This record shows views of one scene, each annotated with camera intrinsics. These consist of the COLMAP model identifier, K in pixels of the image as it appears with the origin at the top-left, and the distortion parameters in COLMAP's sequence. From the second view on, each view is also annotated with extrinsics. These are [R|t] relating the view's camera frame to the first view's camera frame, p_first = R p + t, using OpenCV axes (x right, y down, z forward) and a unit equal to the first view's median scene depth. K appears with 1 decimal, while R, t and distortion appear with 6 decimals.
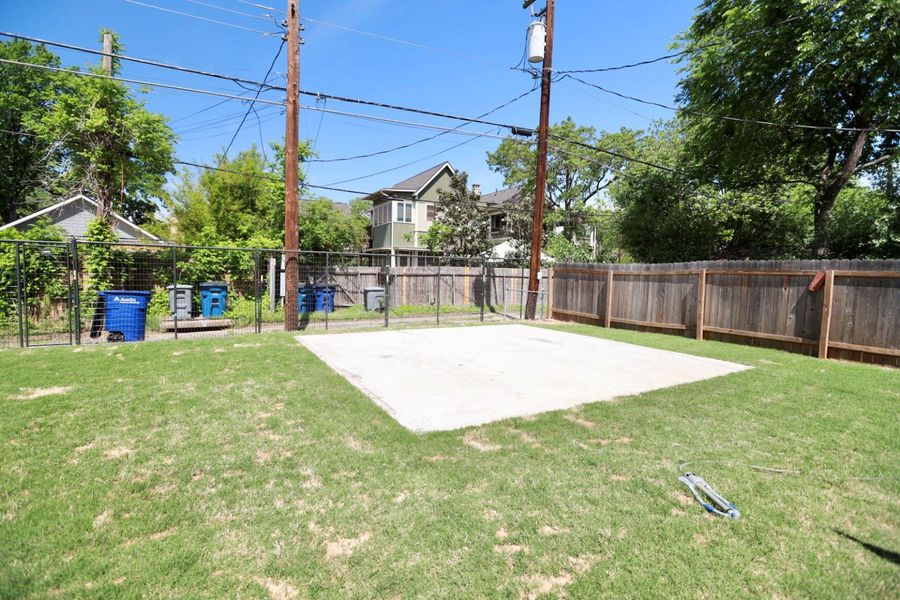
lens RADIAL K [[409.9, 0, 450.0], [0, 409.9, 300.0], [0, 0, 1]] dist [-0.056672, 0.024247]
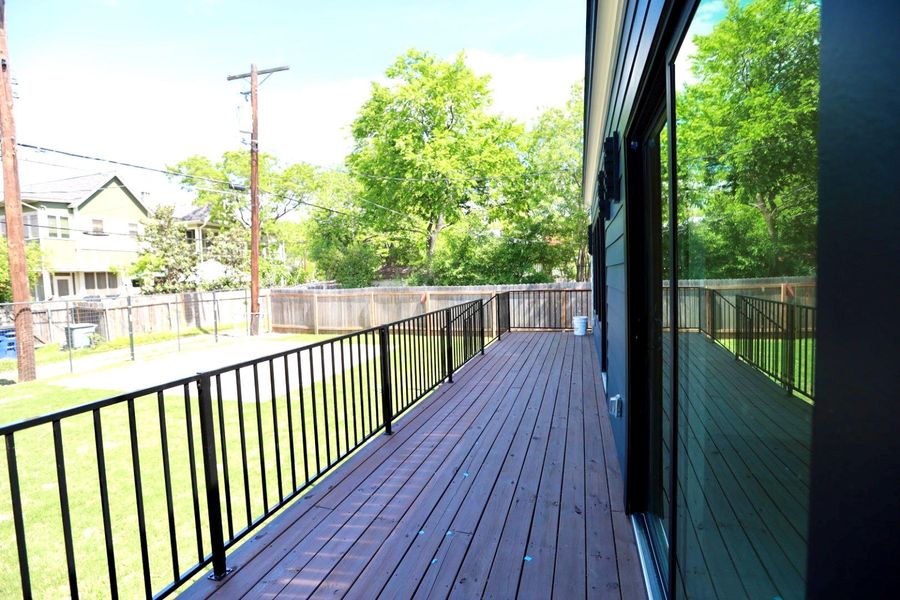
lens RADIAL K [[409.9, 0, 450.0], [0, 409.9, 300.0], [0, 0, 1]] dist [-0.056672, 0.024247]
pose [[0.733292, -0.080004, 0.675190, -0.211660], [0.083851, 0.996113, 0.026963, -0.047671], [-0.674723, 0.036843, 0.737150, -0.353732]]
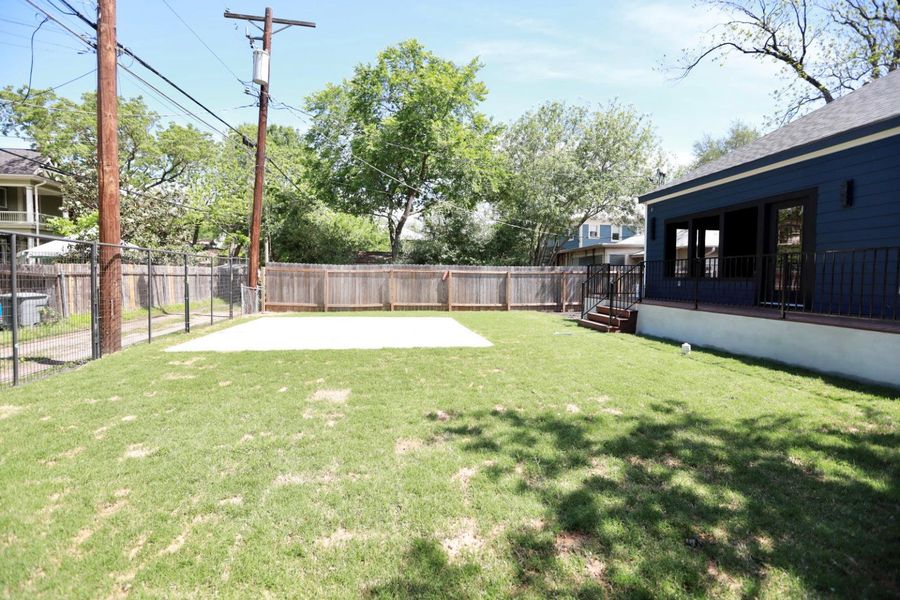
lens RADIAL K [[409.9, 0, 450.0], [0, 409.9, 300.0], [0, 0, 1]] dist [-0.056672, 0.024247]
pose [[0.385155, -0.068021, 0.920342, -0.647249], [0.055304, 0.997189, 0.050557, -0.016109], [-0.921193, 0.031427, 0.387834, 0.085366]]
